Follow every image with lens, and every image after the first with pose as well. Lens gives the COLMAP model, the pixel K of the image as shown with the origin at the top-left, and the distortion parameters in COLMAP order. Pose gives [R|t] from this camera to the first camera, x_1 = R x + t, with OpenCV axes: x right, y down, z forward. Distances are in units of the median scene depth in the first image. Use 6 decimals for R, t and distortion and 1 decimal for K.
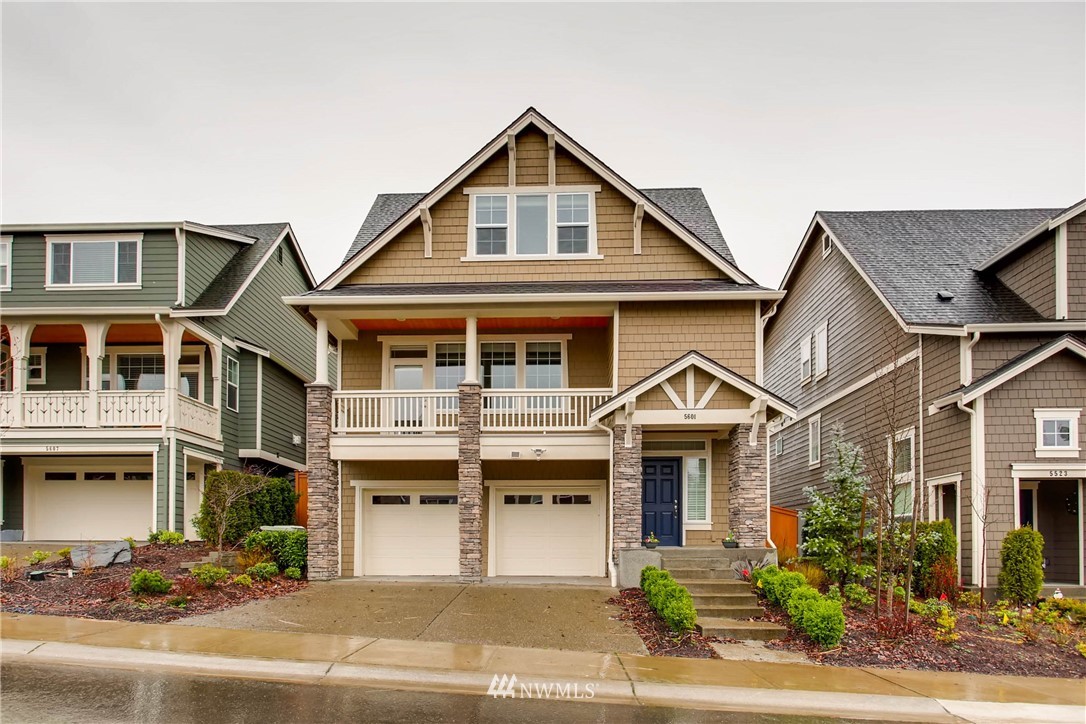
lens RADIAL K [[527.3, 0, 539.8], [0, 527.3, 352.4], [0, 0, 1]] dist [-0.008087, 0.000728]
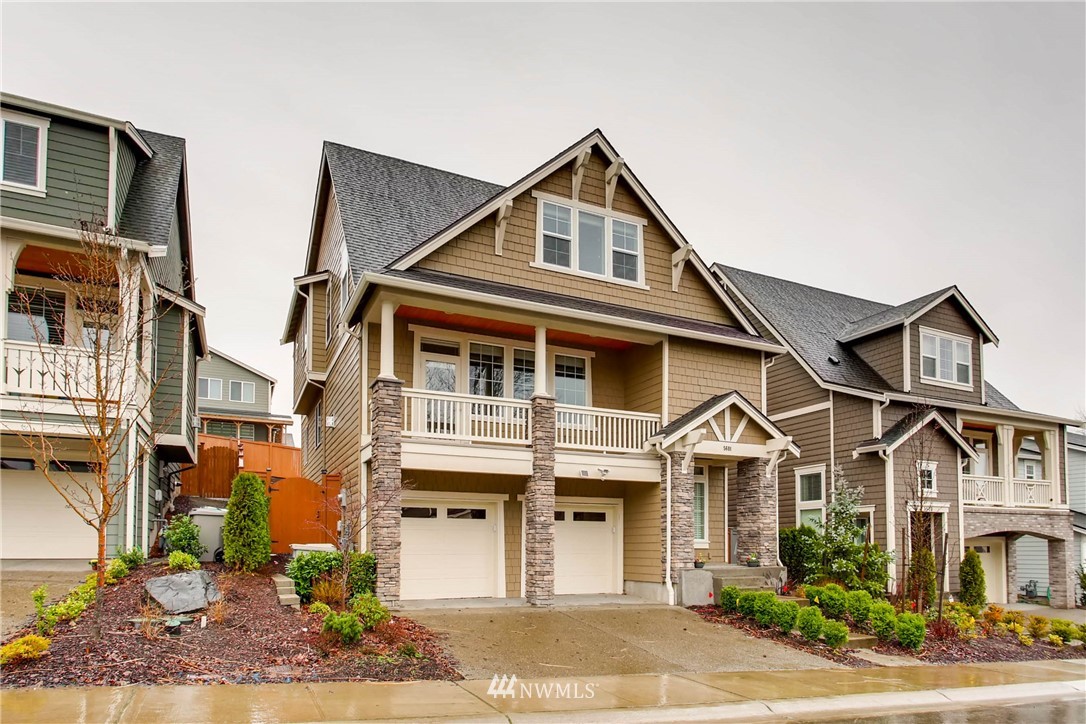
lens RADIAL K [[546.0, 0, 543.2], [0, 546.0, 323.6], [0, 0, 1]] dist [-0.000953, 0.000524]
pose [[0.906195, 0.161817, 0.390673, -0.500629], [-0.150007, 0.986815, -0.060787, -0.010847], [-0.395358, -0.003519, 0.918520, 0.067693]]
